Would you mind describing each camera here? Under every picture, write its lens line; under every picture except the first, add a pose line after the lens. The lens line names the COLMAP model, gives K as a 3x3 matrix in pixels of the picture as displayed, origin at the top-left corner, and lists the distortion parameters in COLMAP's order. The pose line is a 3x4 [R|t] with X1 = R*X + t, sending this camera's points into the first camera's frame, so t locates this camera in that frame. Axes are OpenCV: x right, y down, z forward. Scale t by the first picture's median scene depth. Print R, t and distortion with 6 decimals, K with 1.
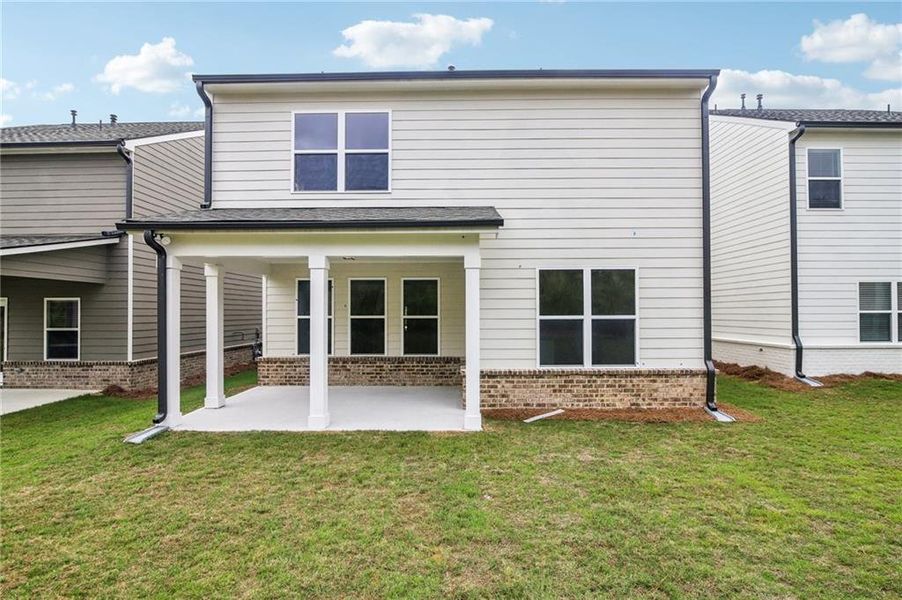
lens RADIAL K [[432.8, 0, 451.2], [0, 432.8, 305.0], [0, 0, 1]] dist [-0.014918, 0.000285]
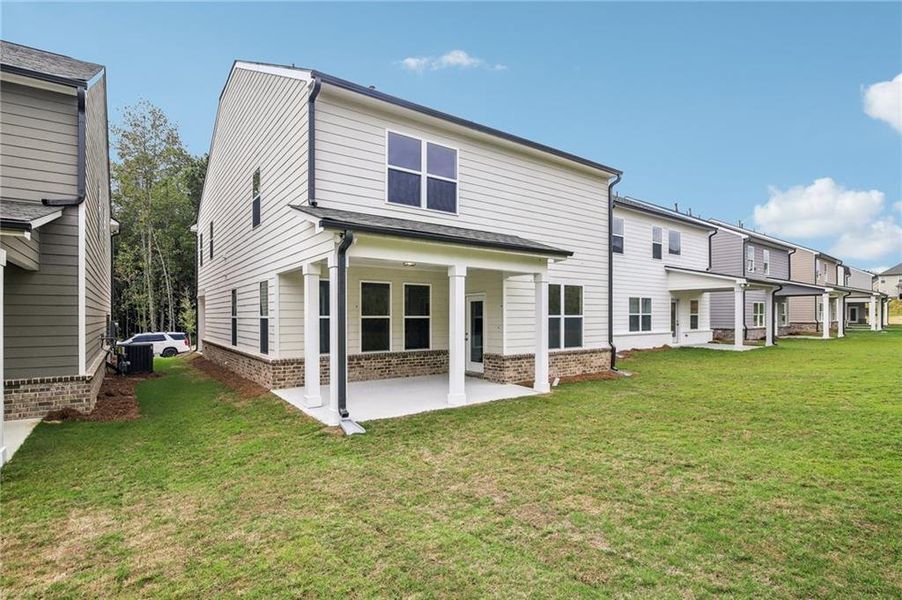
lens RADIAL K [[443.2, 0, 444.2], [0, 443.2, 313.8], [0, 0, 1]] dist [-0.016054, 0.000737]
pose [[0.803889, 0.004975, 0.594758, -0.921887], [-0.011389, 0.999910, 0.007031, 0.012775], [-0.594670, -0.012426, 0.803874, 0.000049]]
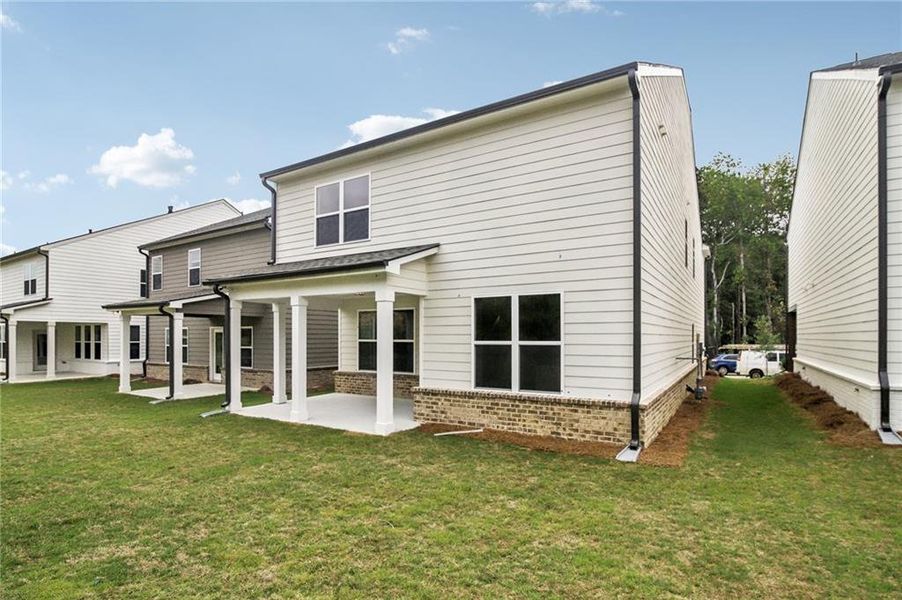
lens RADIAL K [[443.2, 0, 460.5], [0, 443.2, 334.9], [0, 0, 1]] dist [-0.016054, 0.000737]
pose [[0.865666, 0.001069, -0.500620, 0.712443], [0.006580, 0.999887, 0.013512, -0.005191], [0.500578, -0.014991, 0.865561, 0.032673]]
